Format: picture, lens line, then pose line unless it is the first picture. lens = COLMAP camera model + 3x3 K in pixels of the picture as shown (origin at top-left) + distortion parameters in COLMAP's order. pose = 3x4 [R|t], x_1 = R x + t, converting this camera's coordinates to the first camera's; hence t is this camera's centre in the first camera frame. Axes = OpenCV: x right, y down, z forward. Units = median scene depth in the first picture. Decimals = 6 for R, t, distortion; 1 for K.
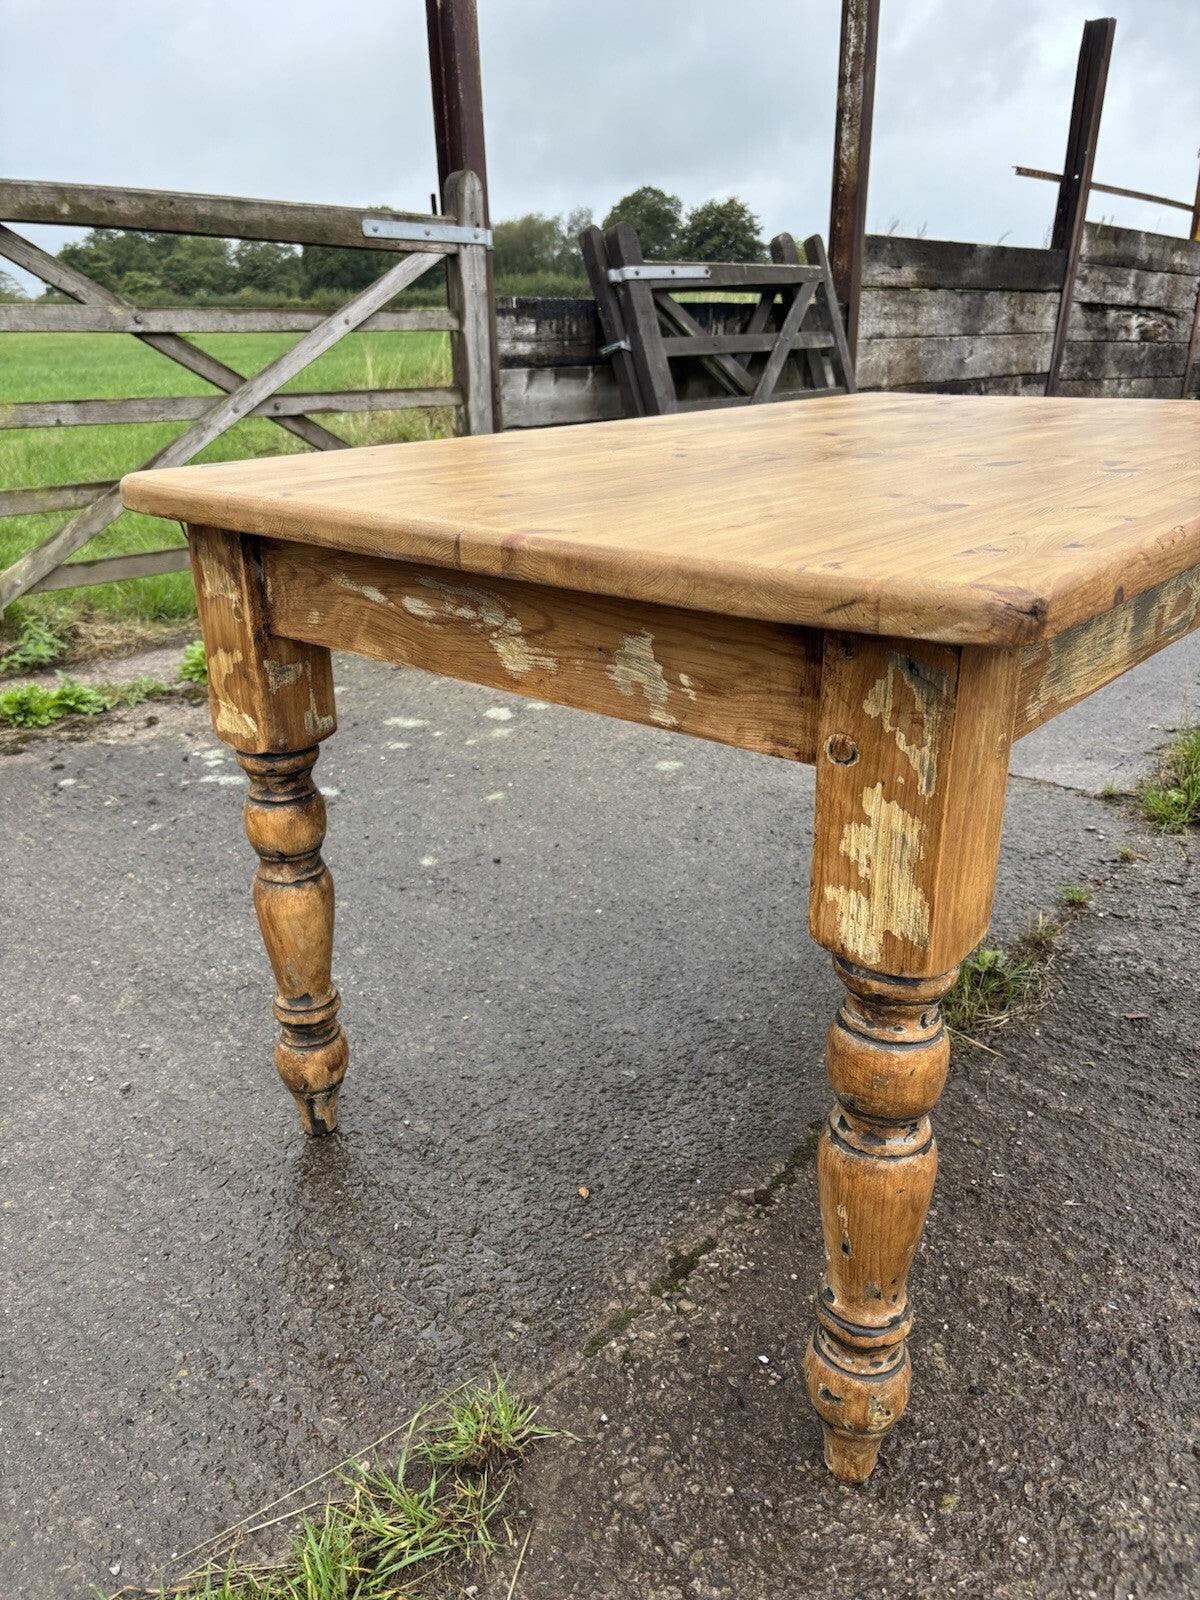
lens RADIAL K [[1210.4, 0, 574.6], [0, 1210.4, 807.1], [0, 0, 1]] dist [0.036452, -0.048930]
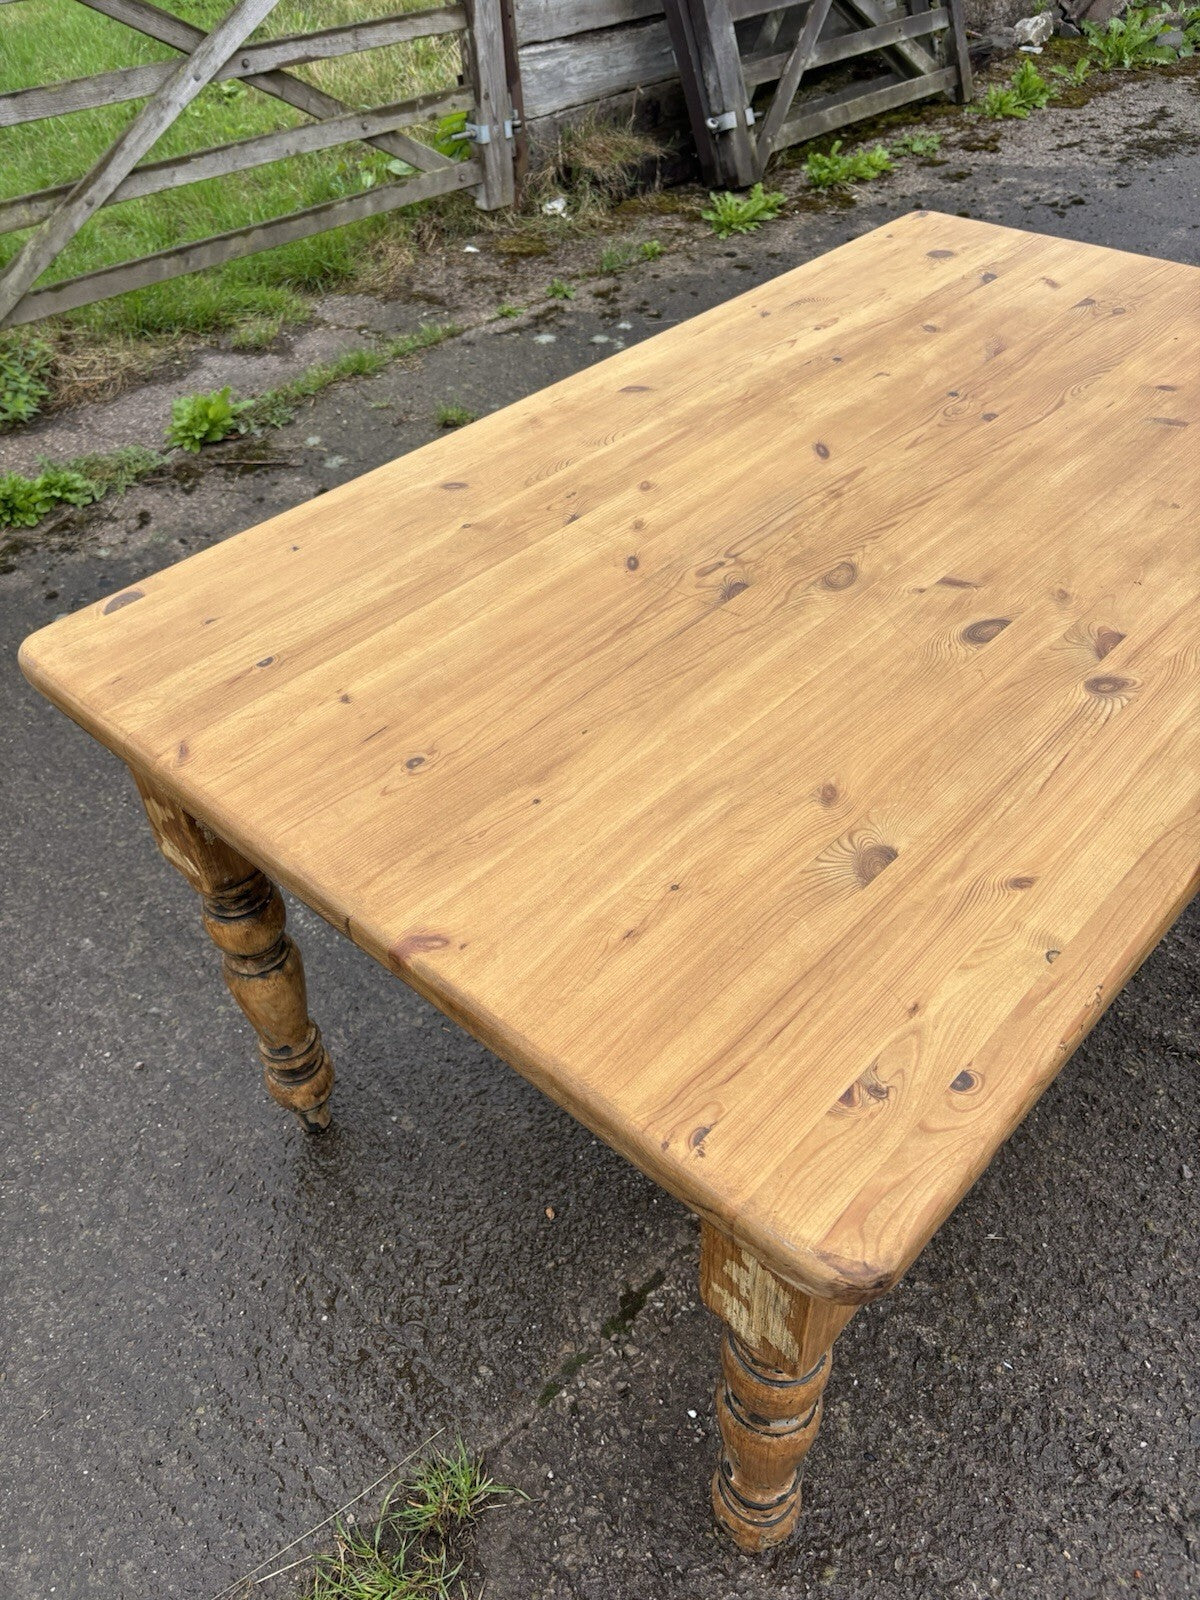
lens RADIAL K [[1210.4, 0, 581.3], [0, 1210.4, 808.8], [0, 0, 1]] dist [0.036452, -0.048930]
pose [[0.998950, -0.000119, -0.045817, 0.091136], [0.016220, 0.936147, 0.351234, -0.437863], [0.042849, -0.351608, 0.935166, 0.100269]]
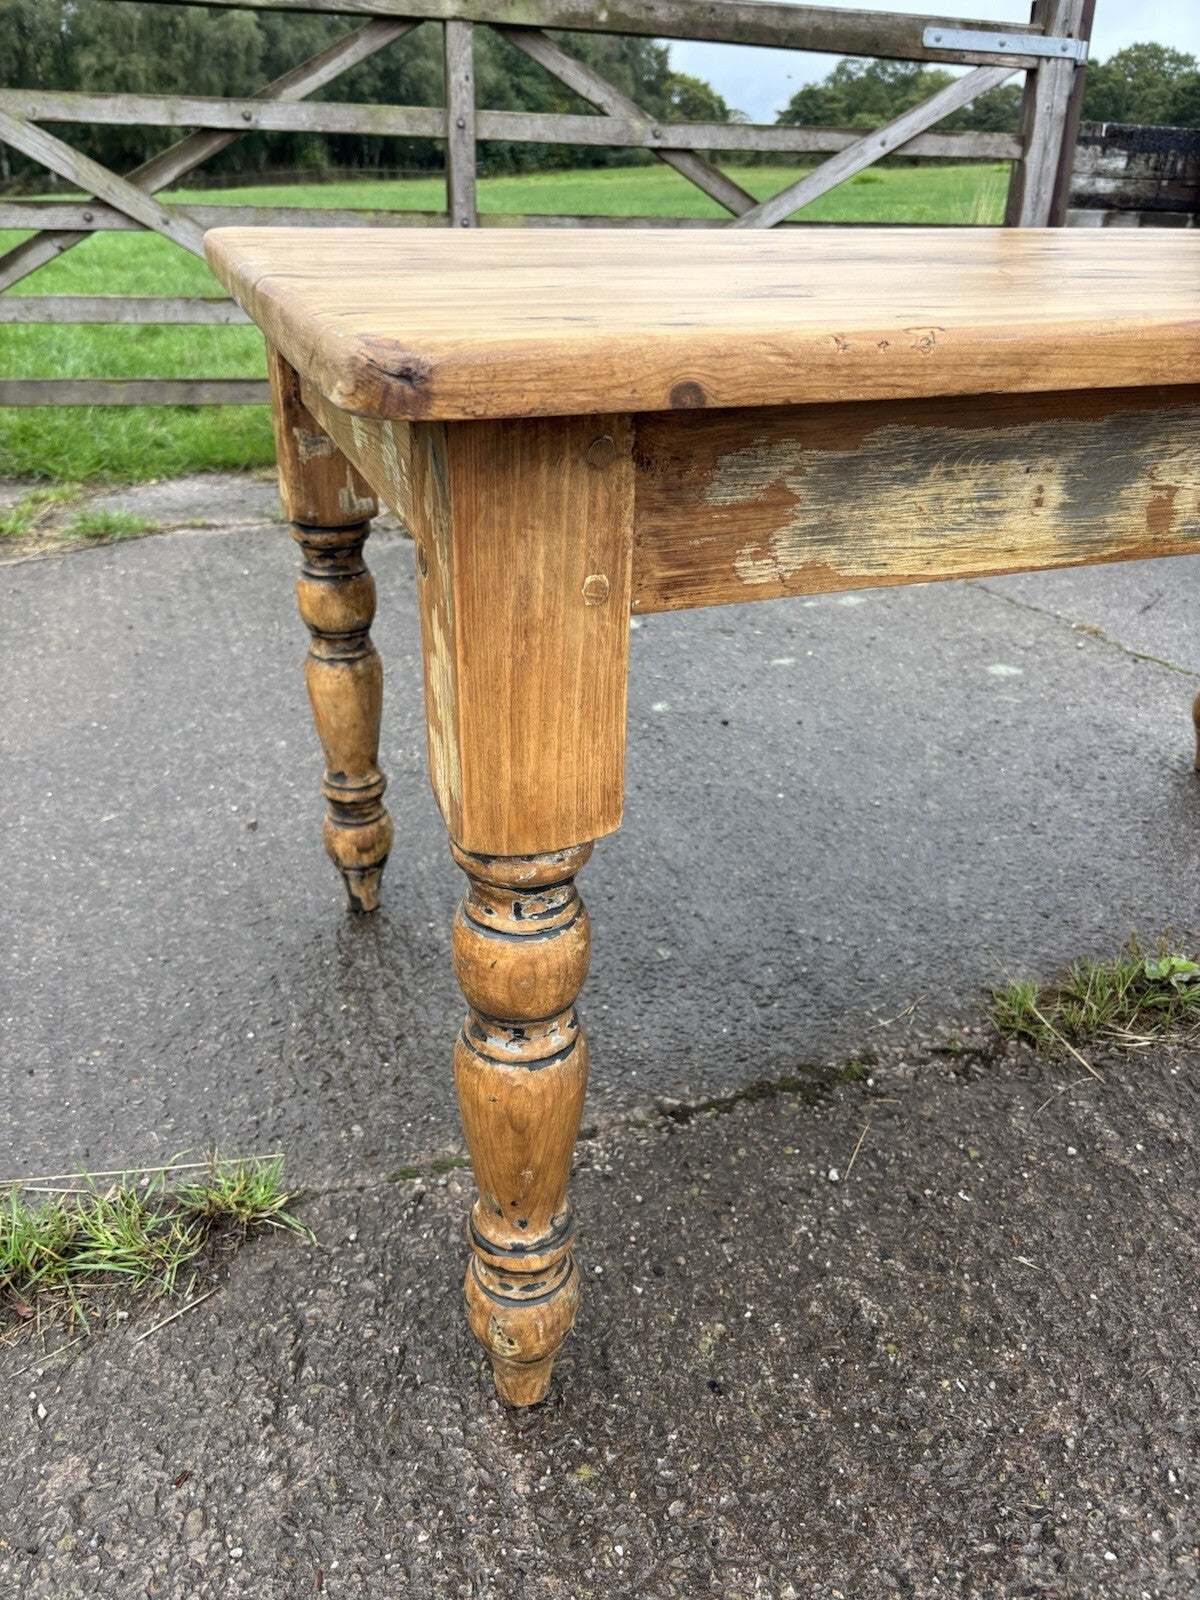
lens RADIAL K [[1210.4, 0, 581.5], [0, 1210.4, 794.9], [0, 0, 1]] dist [0.036452, -0.048930]
pose [[0.868557, 0.253568, -0.425807, 0.430535], [-0.212008, 0.966715, 0.143227, -0.019777], [0.447952, -0.034127, 0.893406, 0.181674]]
